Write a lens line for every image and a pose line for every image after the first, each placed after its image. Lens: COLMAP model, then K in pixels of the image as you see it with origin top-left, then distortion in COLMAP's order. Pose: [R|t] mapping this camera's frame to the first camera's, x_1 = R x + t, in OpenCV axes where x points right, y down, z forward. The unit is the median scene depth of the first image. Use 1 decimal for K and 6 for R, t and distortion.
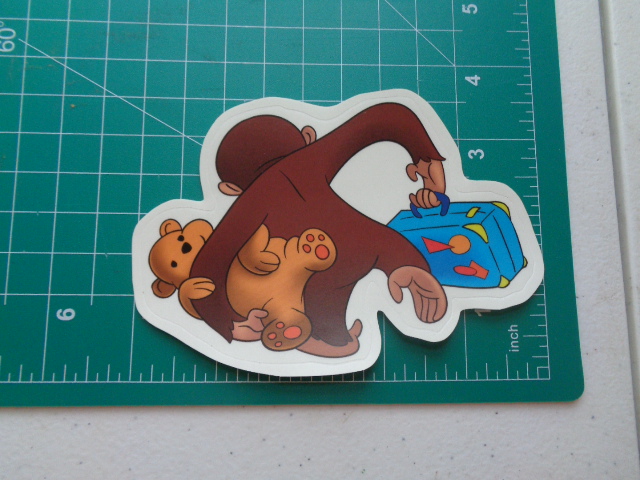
lens RADIAL K [[399.5, 0, 324.8], [0, 399.5, 236.4], [0, 0, 1]] dist [-0.001850, 0.001245]
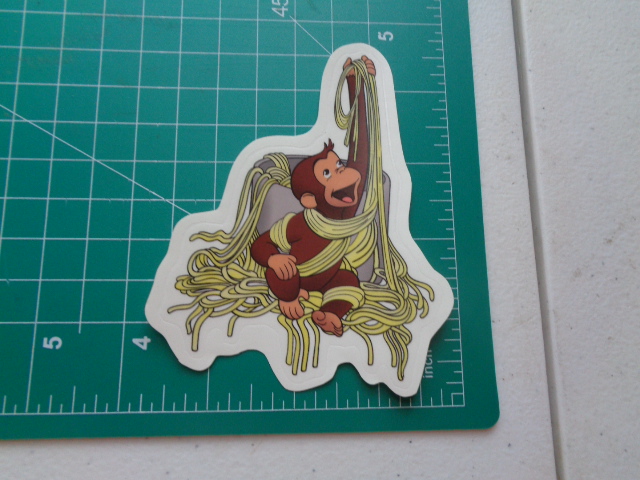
lens RADIAL K [[399.5, 0, 325.6], [0, 399.5, 244.7], [0, 0, 1]] dist [-0.001850, 0.001245]
pose [[0.999849, -0.004494, 0.016763, 0.197996], [0.005160, 0.999191, -0.039881, -0.000122], [-0.016570, 0.039961, 0.999064, 0.010794]]
